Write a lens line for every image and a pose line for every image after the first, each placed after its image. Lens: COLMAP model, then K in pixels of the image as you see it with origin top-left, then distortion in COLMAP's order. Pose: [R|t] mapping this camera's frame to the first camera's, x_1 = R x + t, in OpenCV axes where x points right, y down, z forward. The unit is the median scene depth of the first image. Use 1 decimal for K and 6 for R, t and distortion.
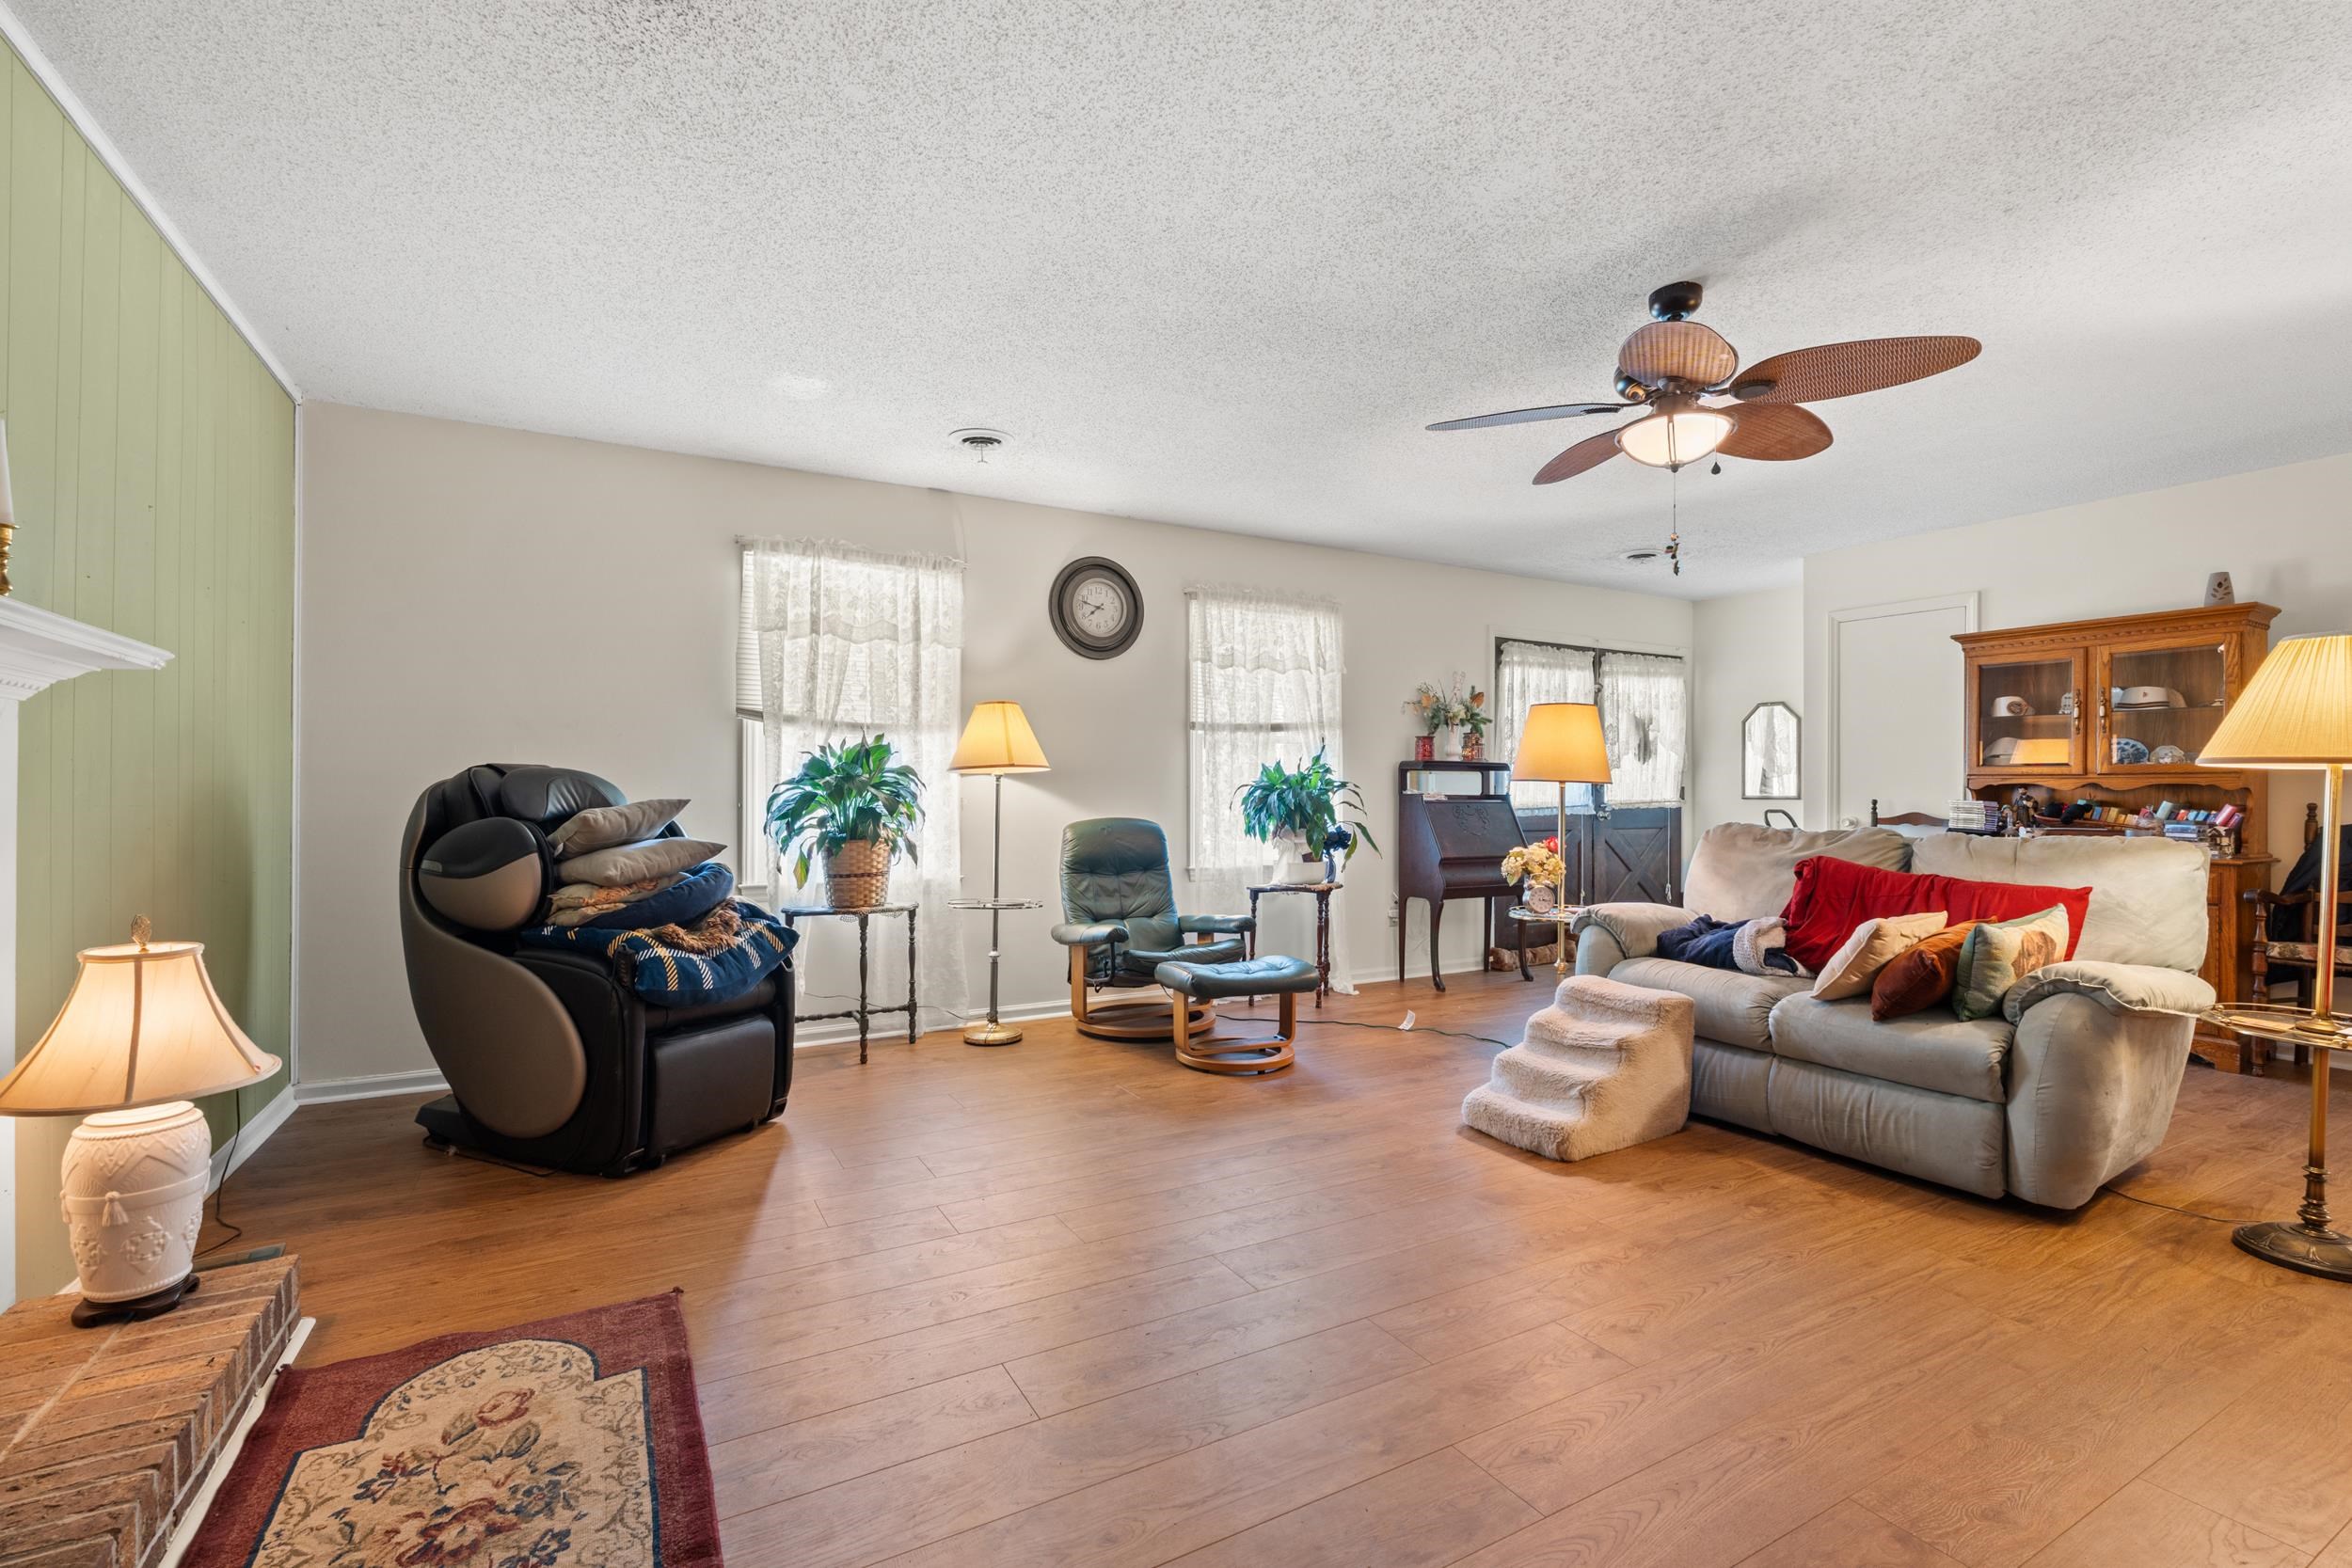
lens RADIAL K [[1032.8, 0, 1178.3], [0, 1032.8, 791.5], [0, 0, 1]] dist [-0.005596, -0.000338]
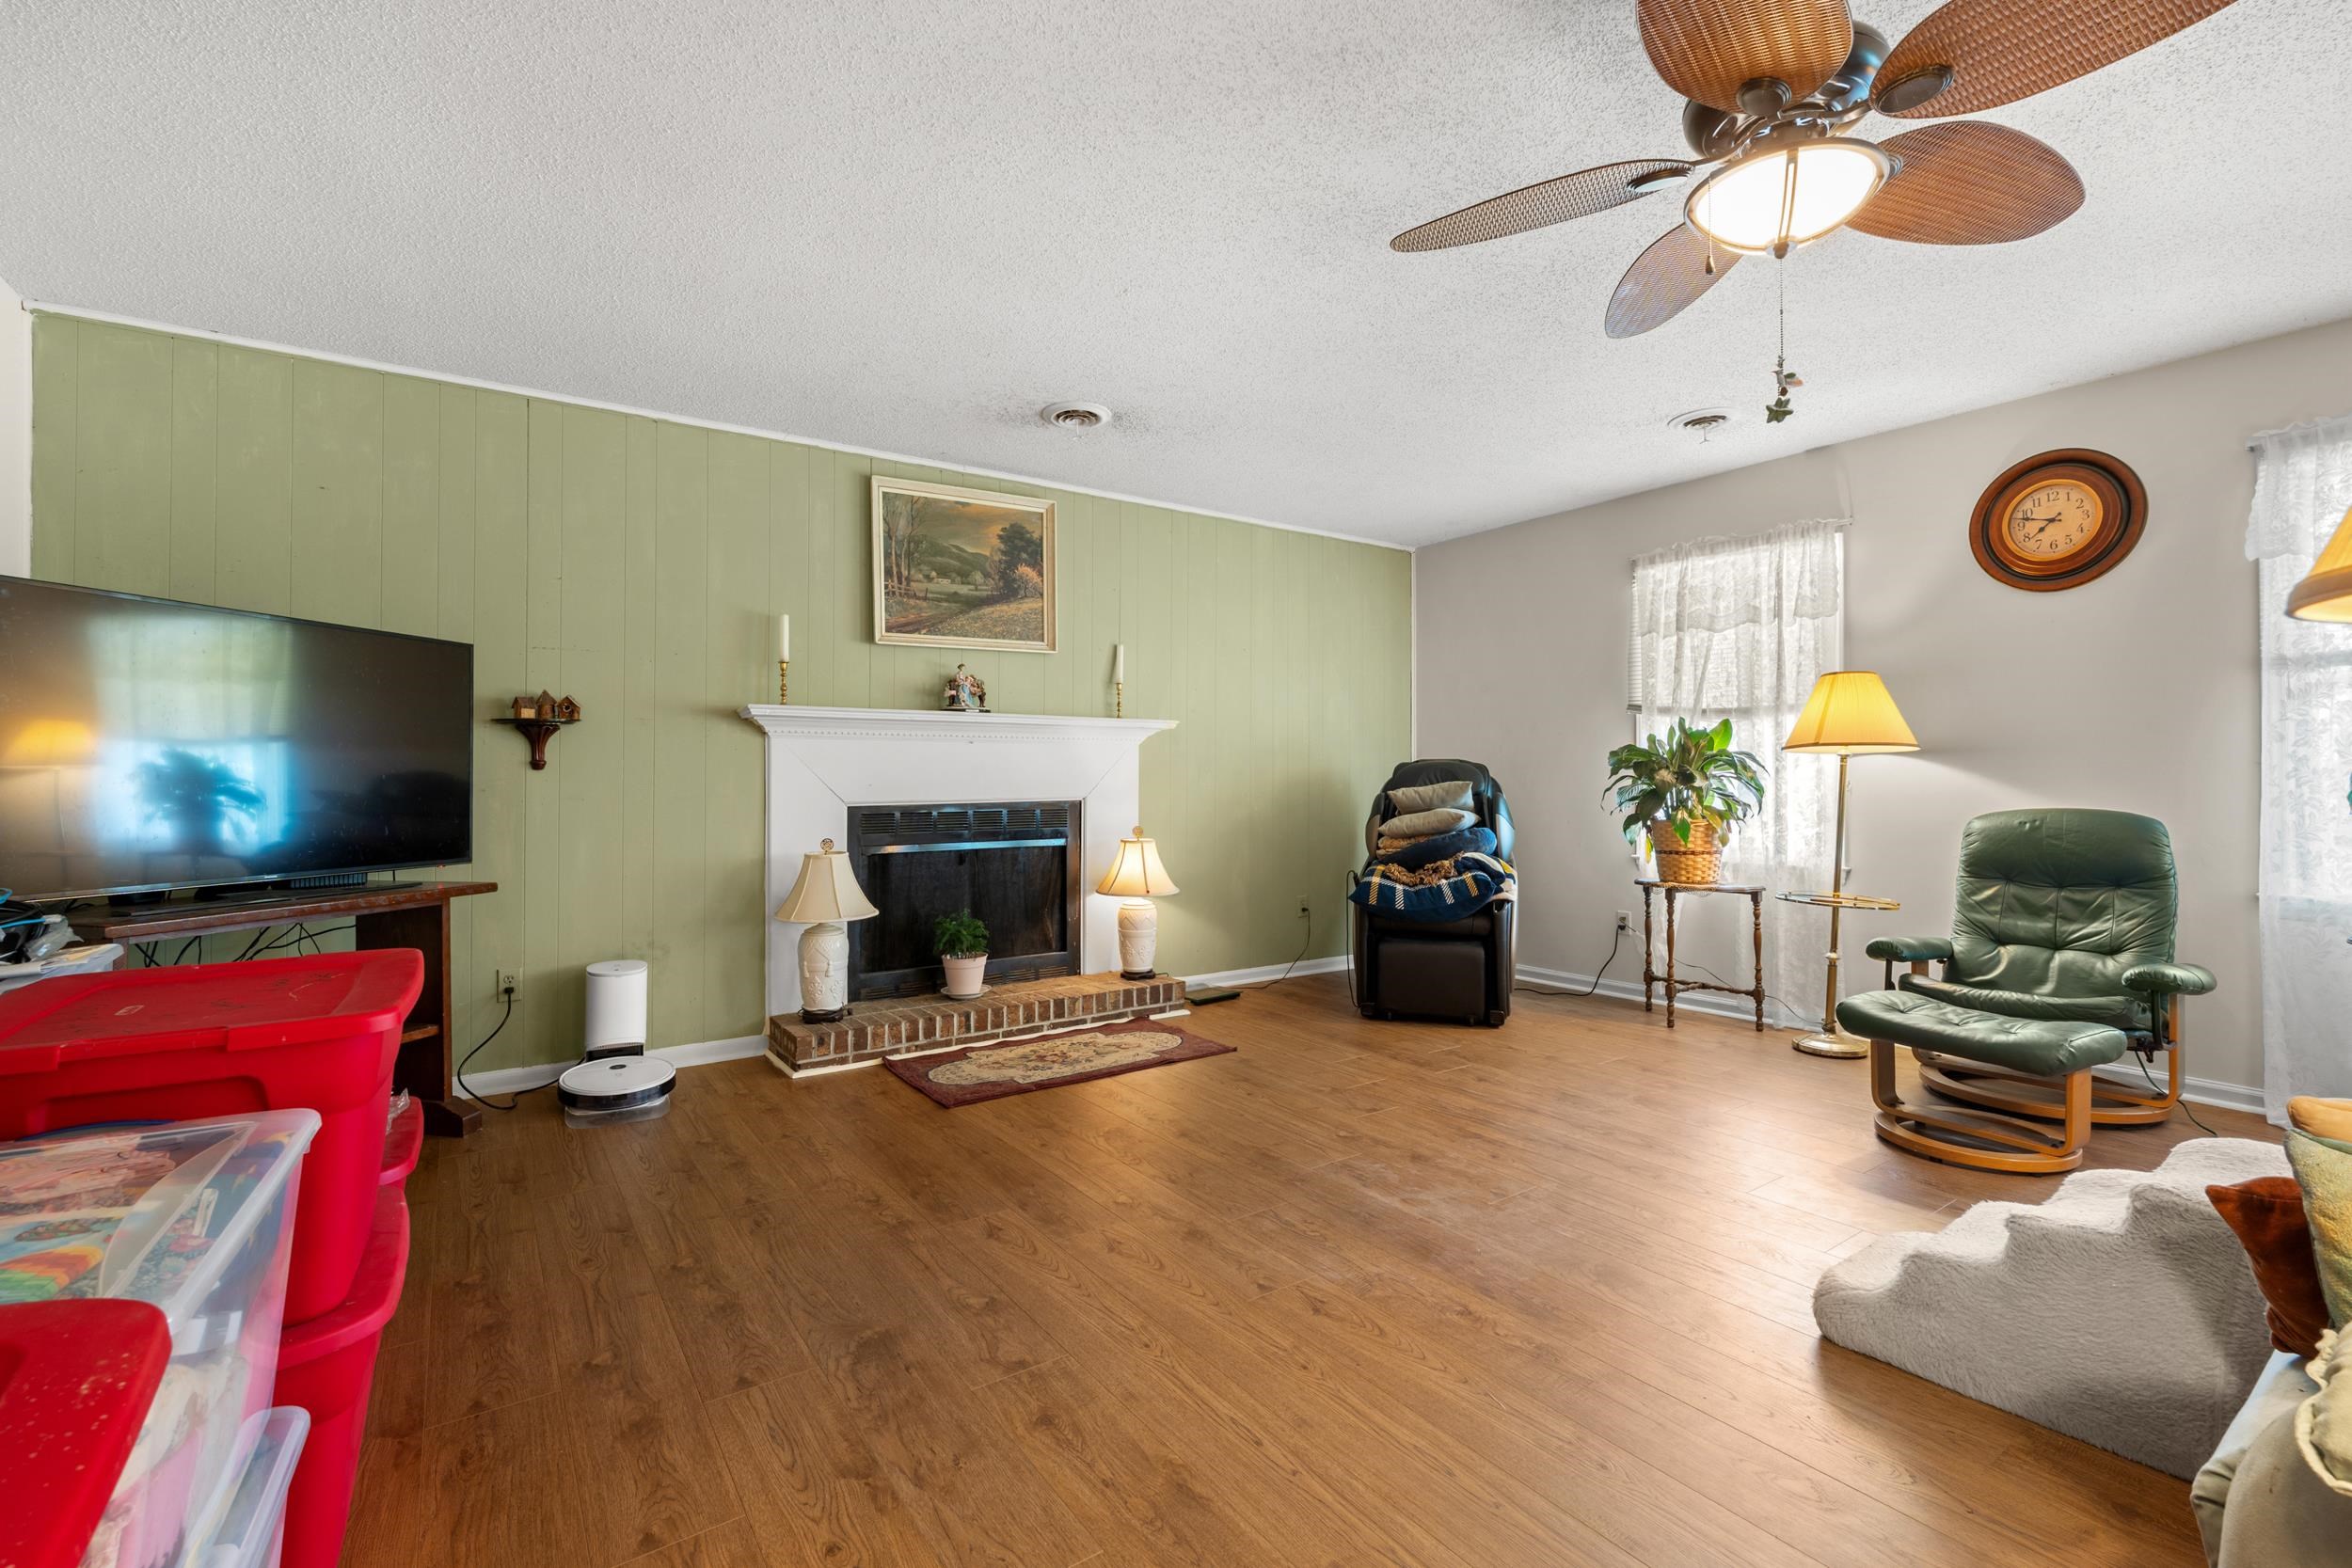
lens RADIAL K [[1032.8, 0, 1176.3], [0, 1032.8, 773.3], [0, 0, 1]] dist [-0.005596, -0.000338]
pose [[0.096450, -0.008629, -0.995300, 0.680598], [0.006379, 0.999947, -0.008051, 0.003221], [0.995317, -0.005573, 0.096500, 0.363585]]
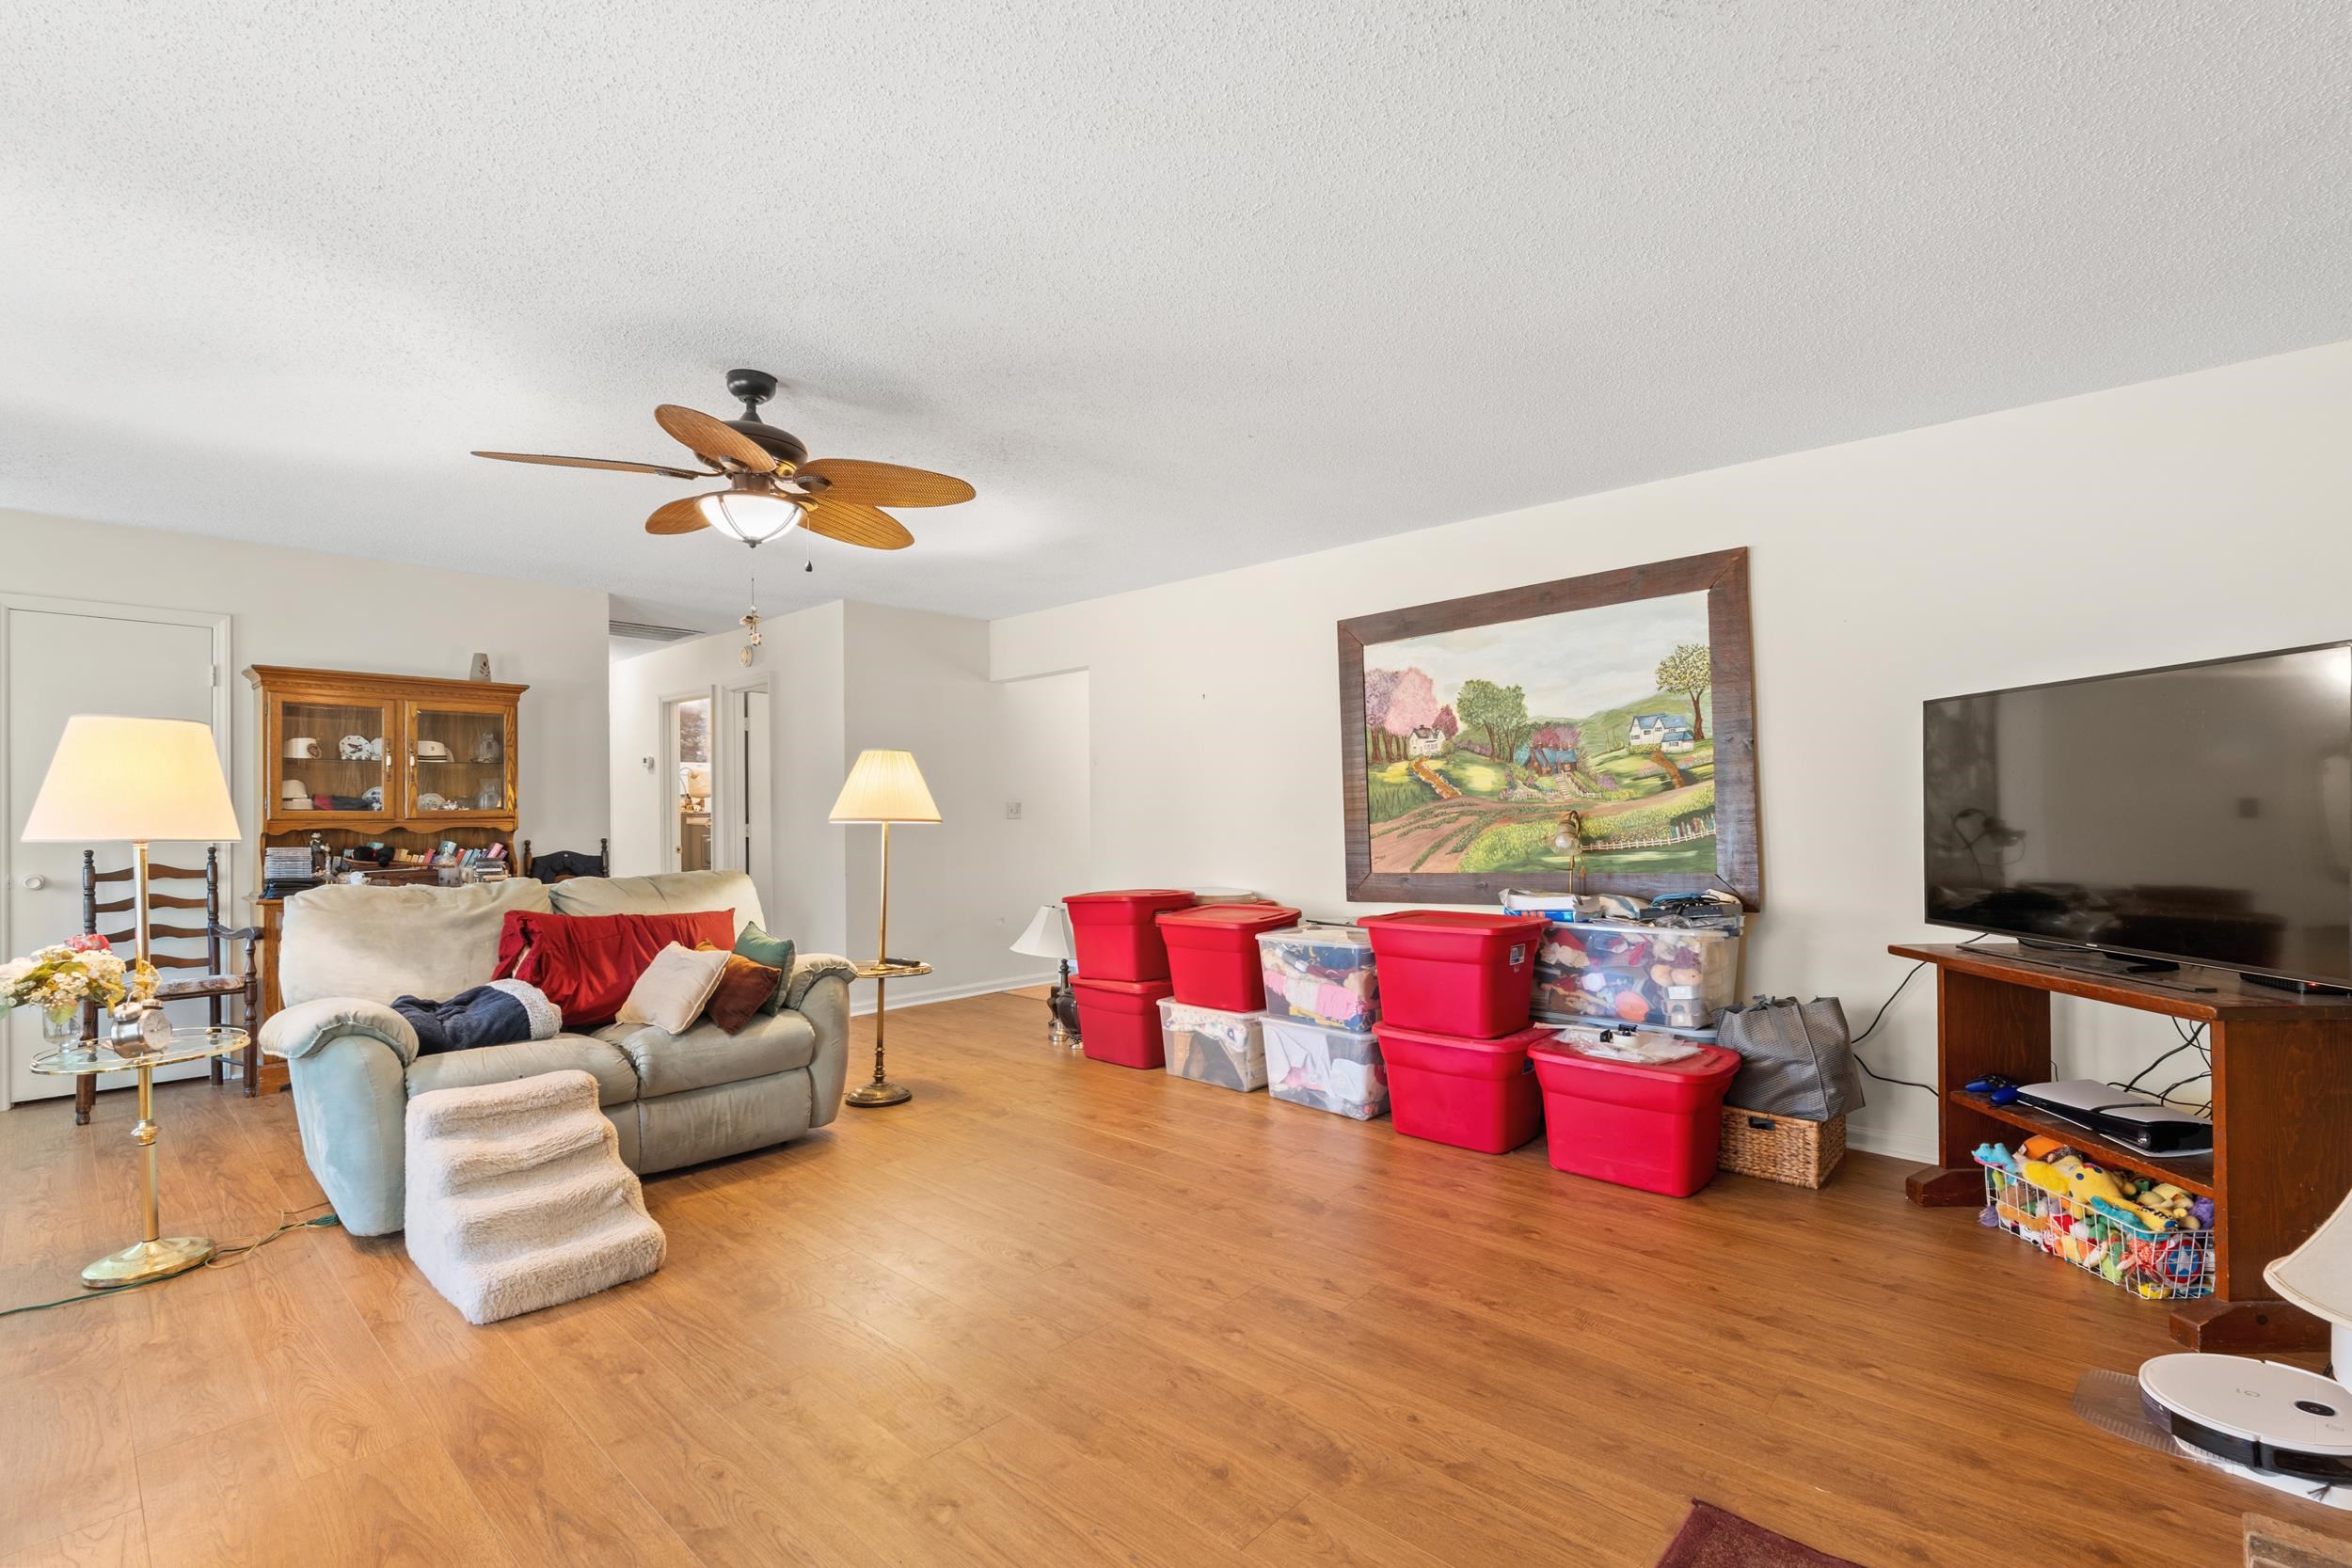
lens RADIAL K [[1032.8, 0, 1184.7], [0, 1032.8, 836.1], [0, 0, 1]] dist [-0.005596, -0.000338]
pose [[-0.314041, -0.023078, 0.949129, -0.411965], [0.003043, 0.999675, 0.025313, -0.024699], [-0.949404, 0.010838, -0.313869, 0.577628]]
